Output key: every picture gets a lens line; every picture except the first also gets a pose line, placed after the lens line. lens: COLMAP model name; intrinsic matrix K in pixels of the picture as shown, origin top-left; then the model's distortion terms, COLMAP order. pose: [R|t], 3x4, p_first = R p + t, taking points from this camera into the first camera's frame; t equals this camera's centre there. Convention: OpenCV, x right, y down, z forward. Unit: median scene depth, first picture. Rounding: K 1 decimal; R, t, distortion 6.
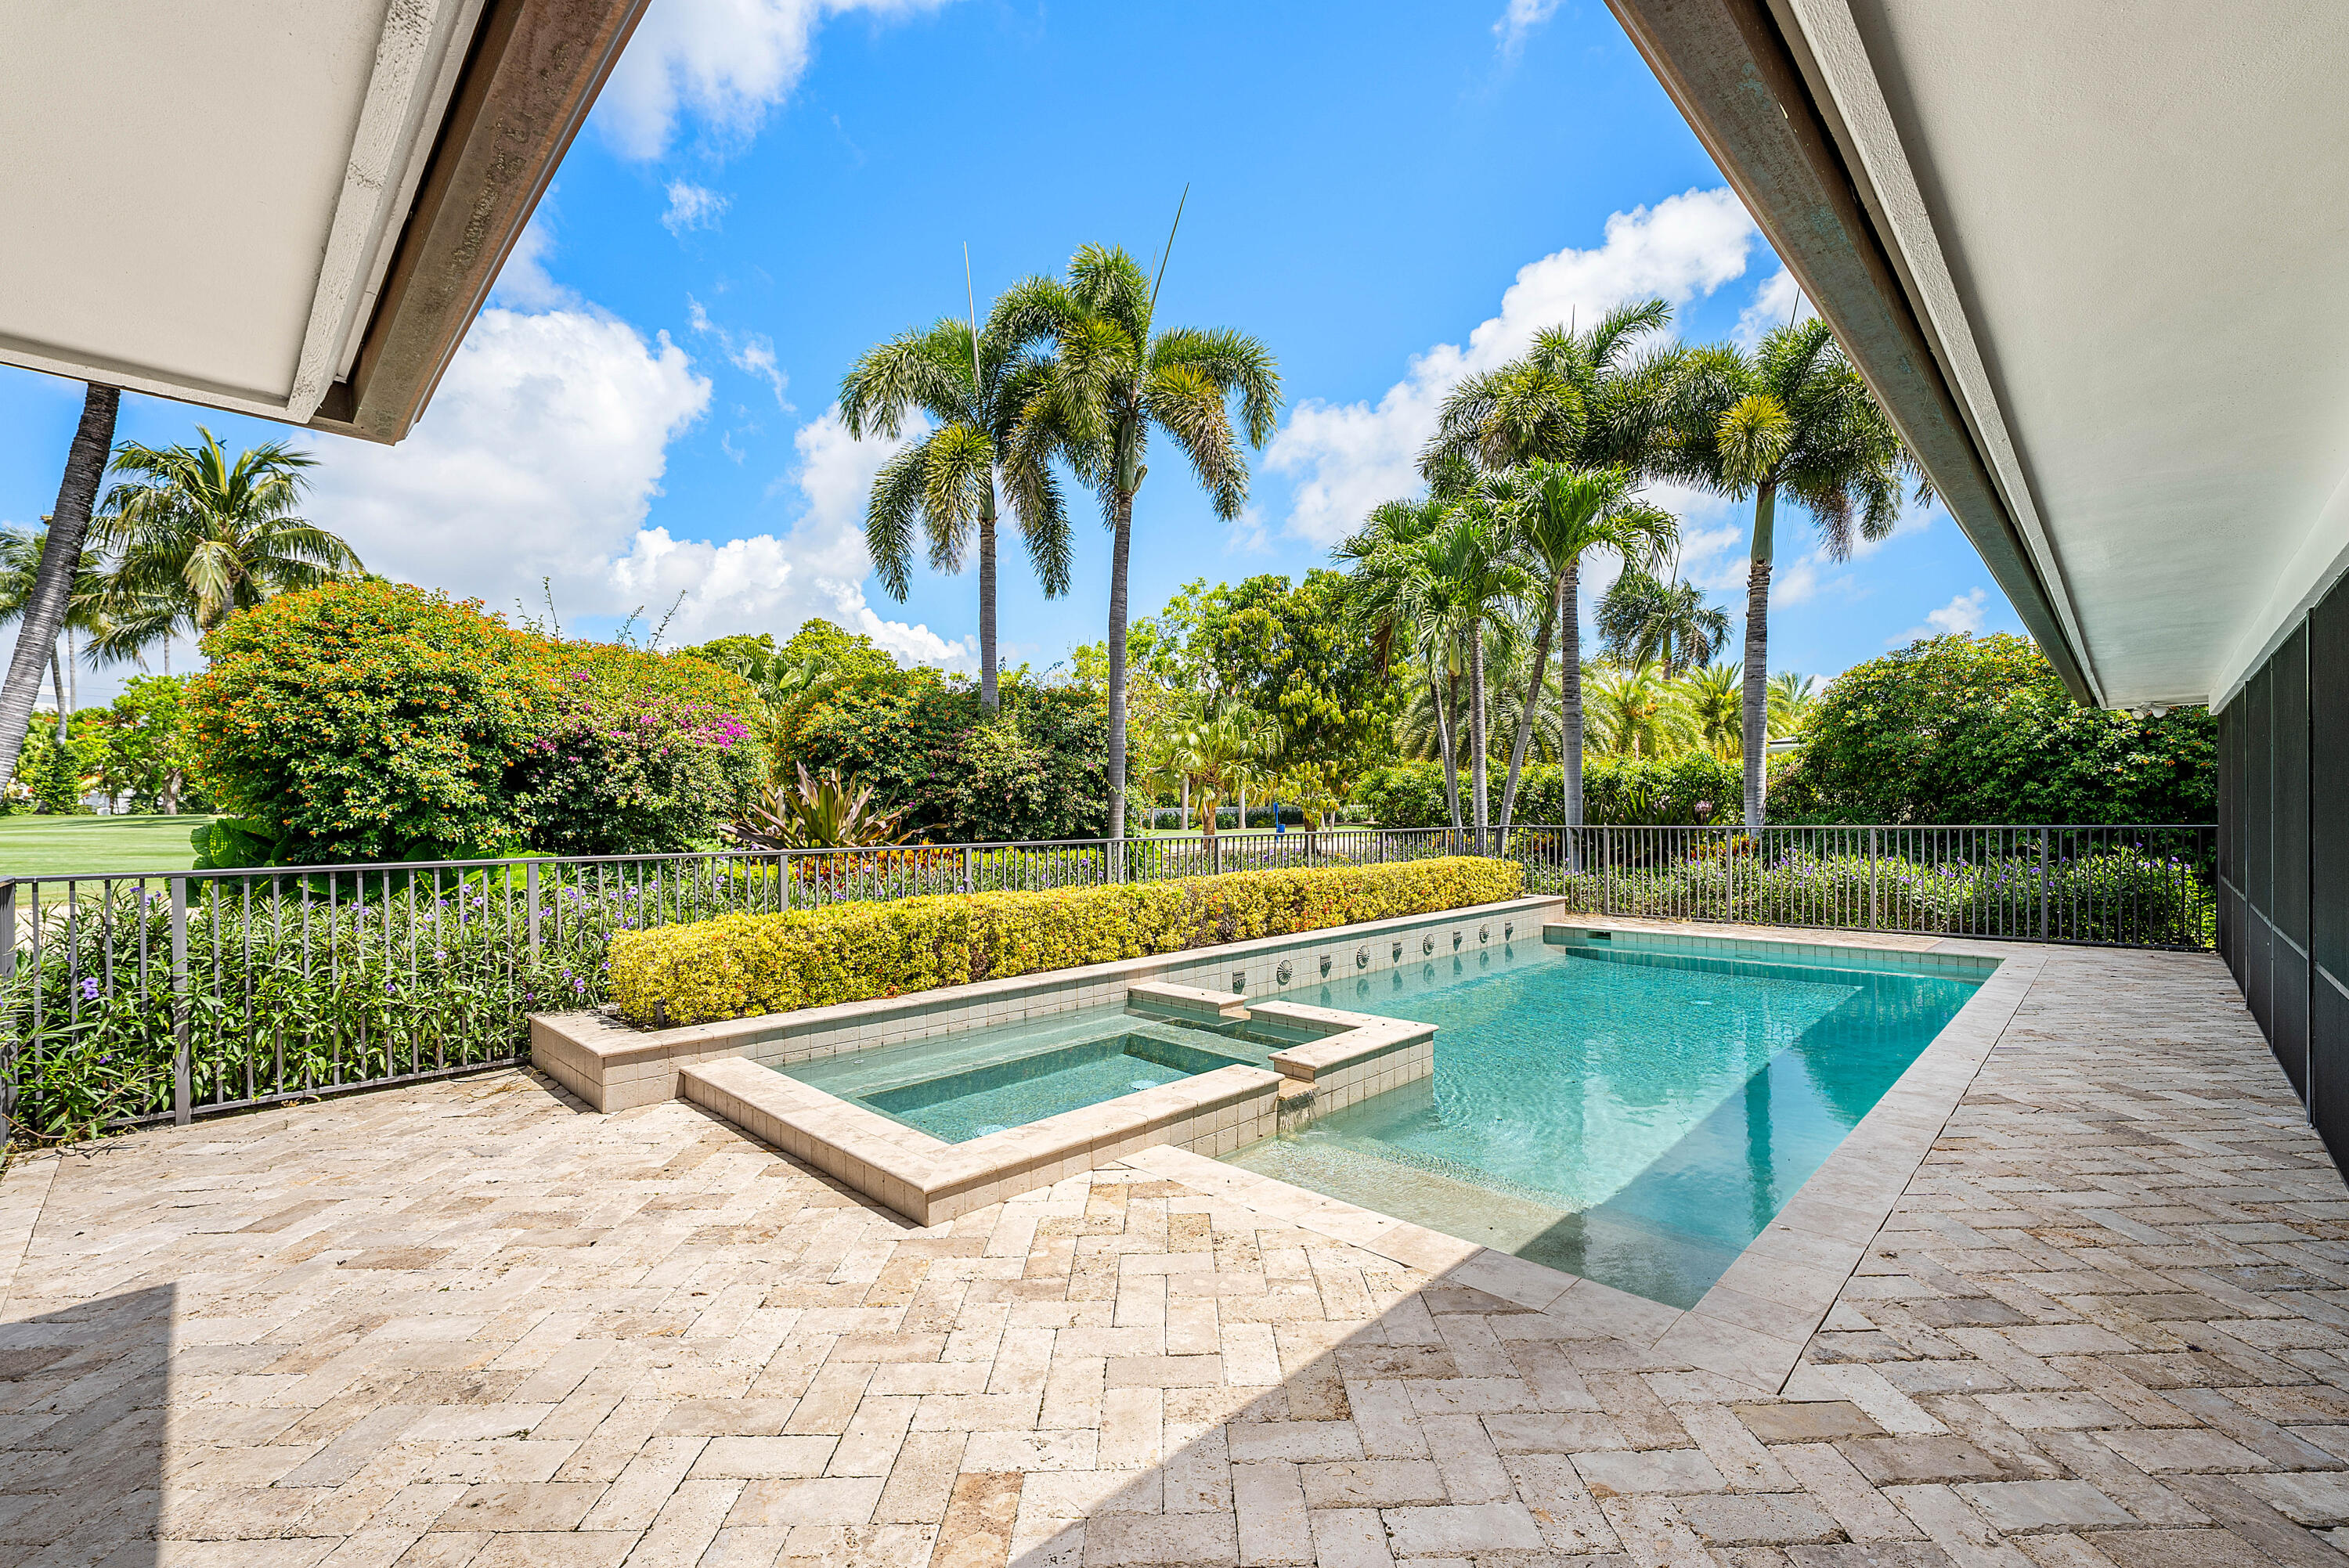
lens RADIAL K [[959.9, 0, 1179.5], [0, 959.9, 817.2], [0, 0, 1]] dist [-0.014864, 0.000087]
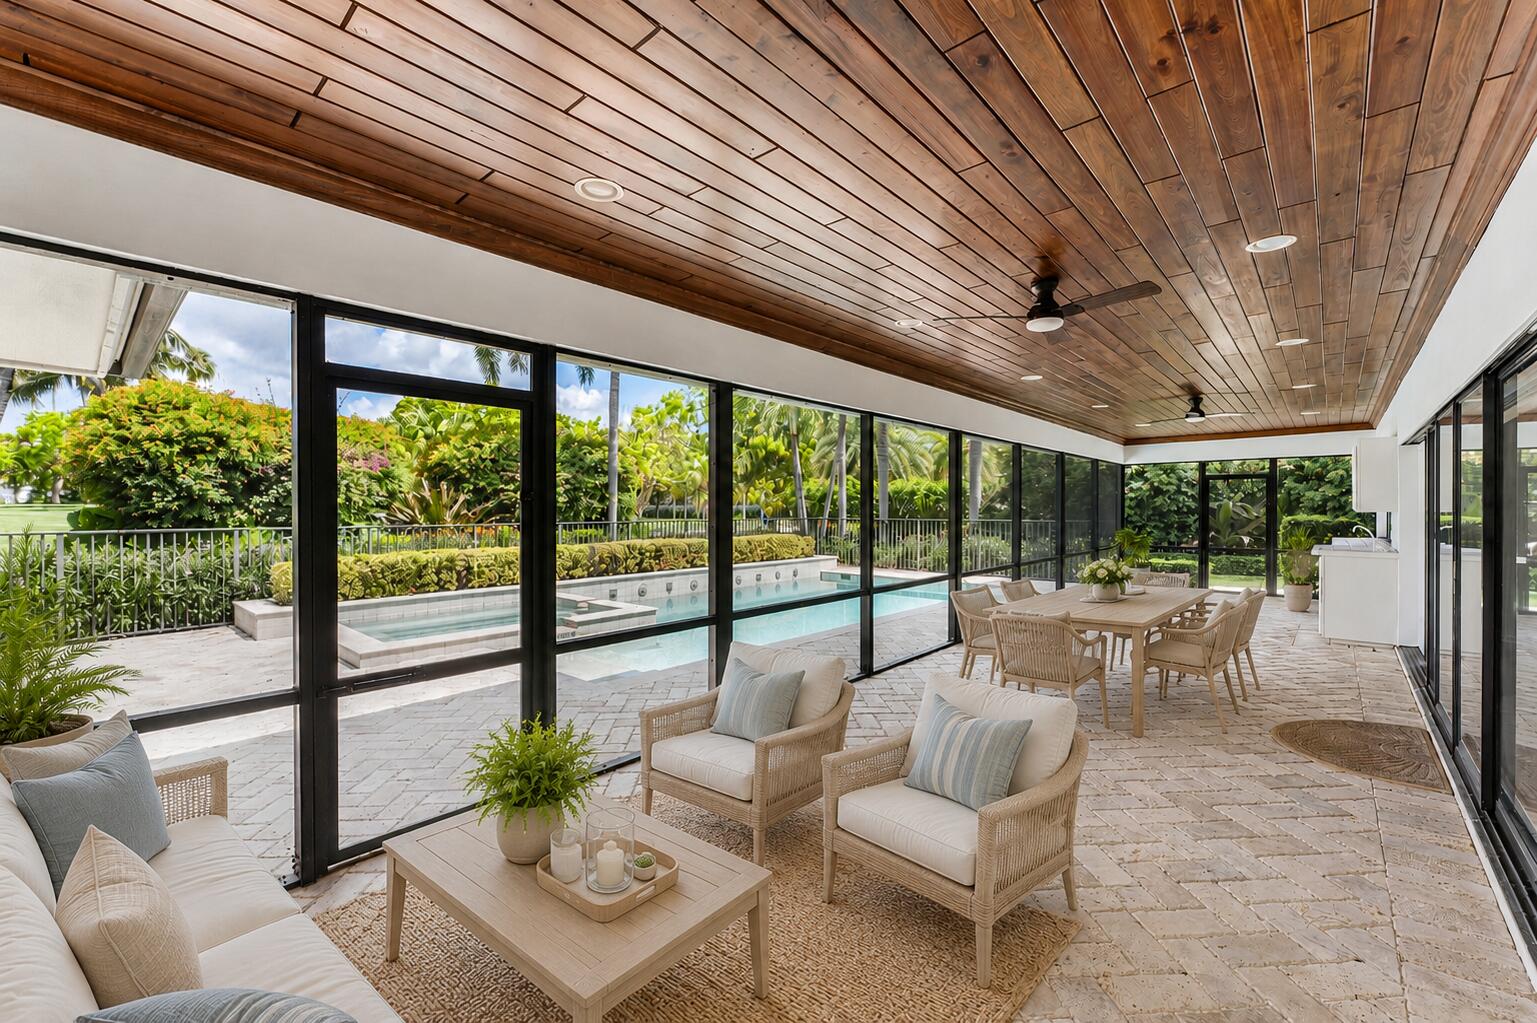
lens RADIAL K [[633.0, 0, 768.1], [0, 633.0, 514.8], [0, 0, 1]] dist [-0.001801, -0.000176]
pose [[0.999614, 0.009175, 0.026212, 0.318804], [-0.009335, 0.999939, 0.005980, -0.004250], [-0.026156, -0.006222, 0.999639, -0.297908]]
